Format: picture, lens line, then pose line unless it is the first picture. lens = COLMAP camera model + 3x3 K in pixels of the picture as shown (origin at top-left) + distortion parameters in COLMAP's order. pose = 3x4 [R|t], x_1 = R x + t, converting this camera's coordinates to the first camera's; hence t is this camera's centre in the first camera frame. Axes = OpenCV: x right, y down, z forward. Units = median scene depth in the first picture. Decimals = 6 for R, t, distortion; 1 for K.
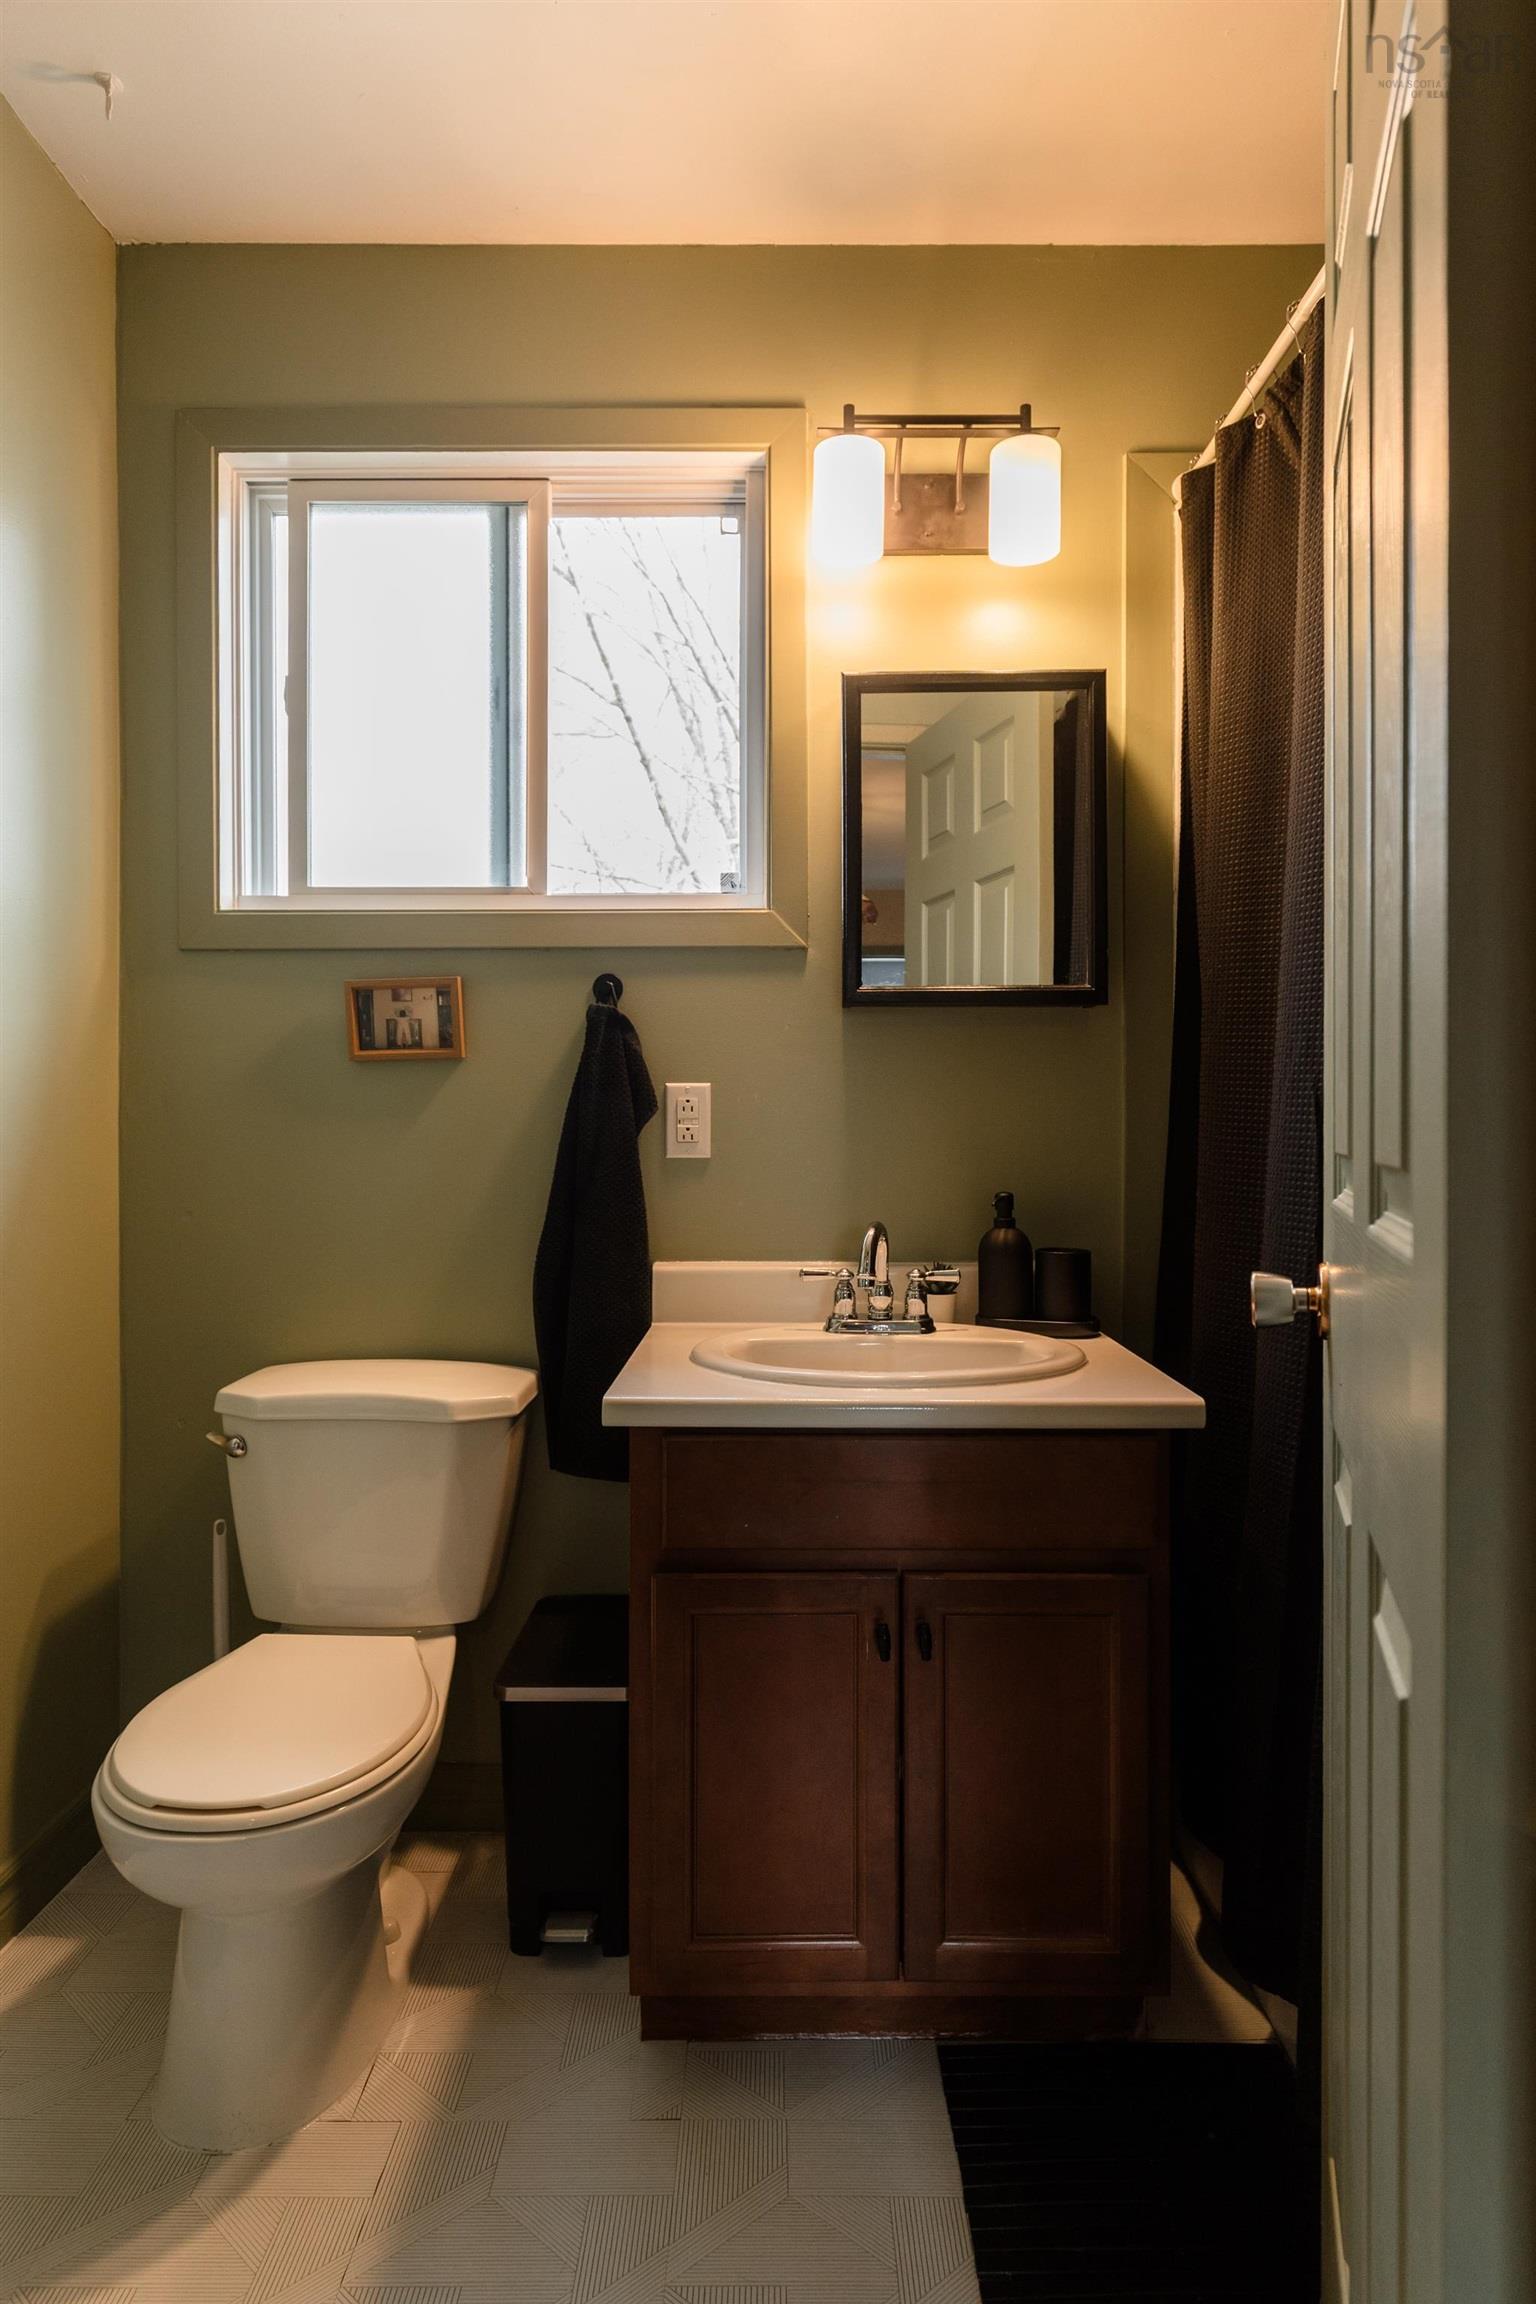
lens RADIAL K [[1221.5, 0, 755.1], [0, 1221.5, 1147.4], [0, 0, 1]] dist [0.006794, -0.000984]
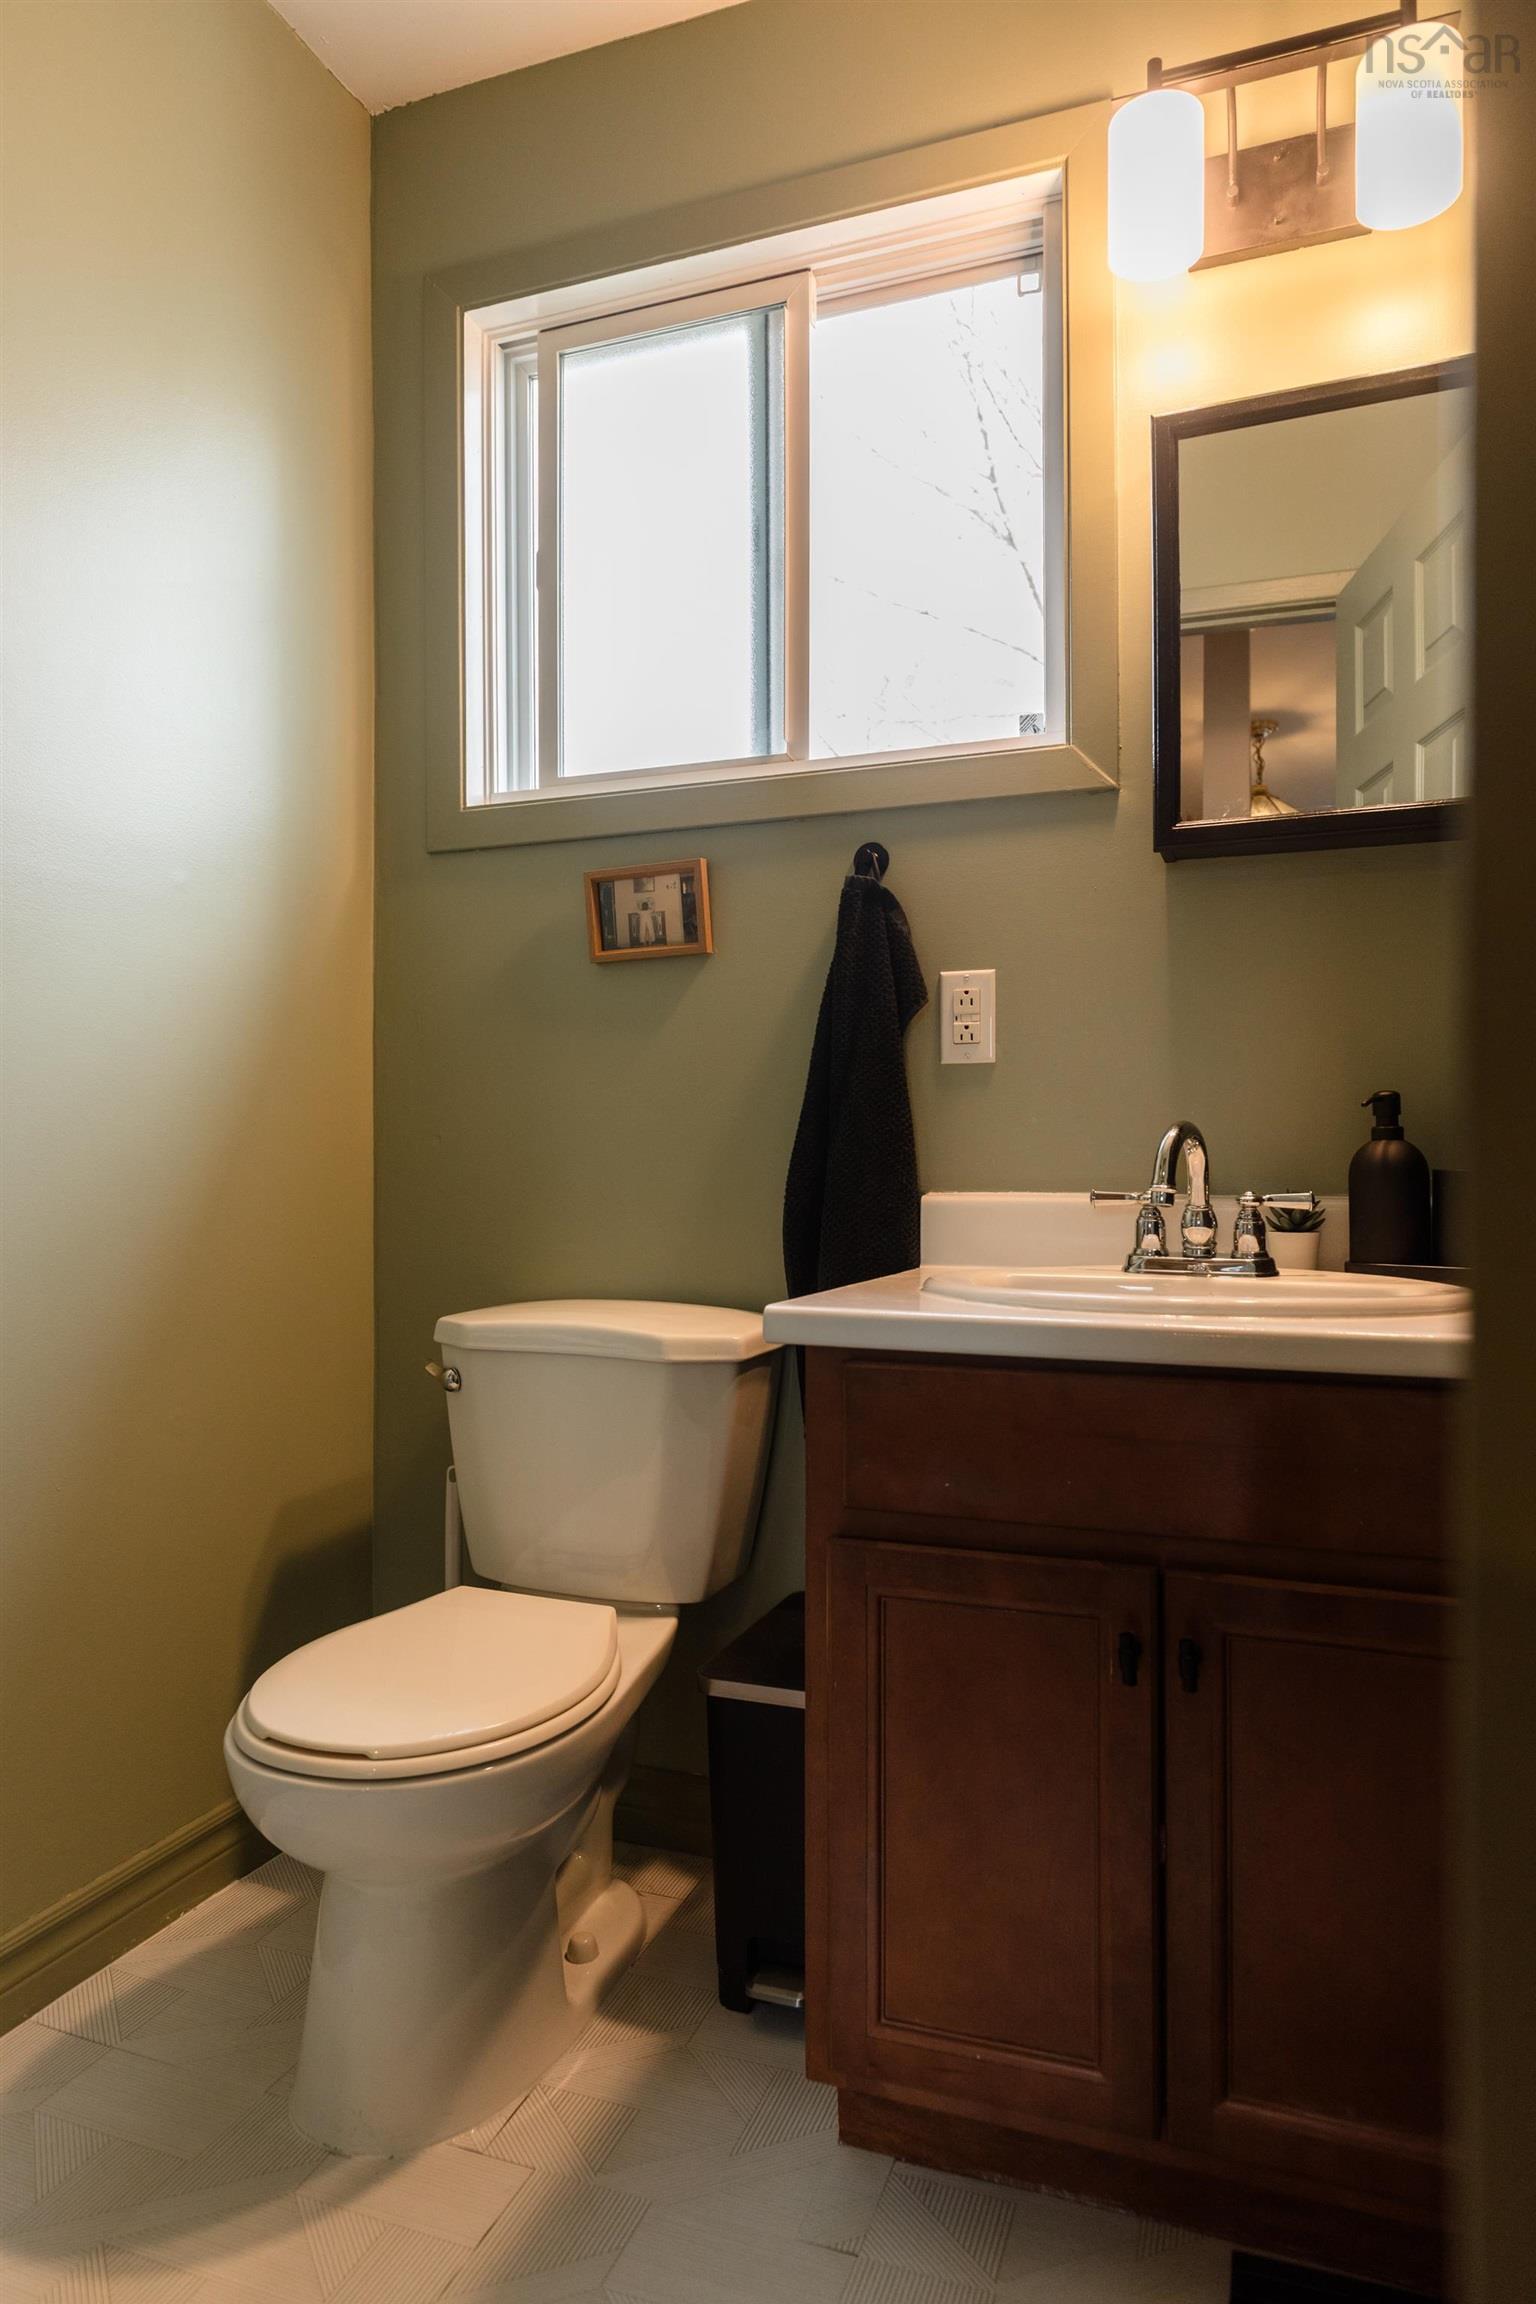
lens RADIAL K [[1332.7, 0, 787.6], [0, 1332.7, 1155.6], [0, 0, 1]] dist [0.003871, 0.001856]
pose [[0.946257, -0.001265, -0.323414, 0.123389], [-0.003770, 0.999881, -0.014941, 0.087873], [0.323395, 0.015357, 0.946140, 0.137058]]
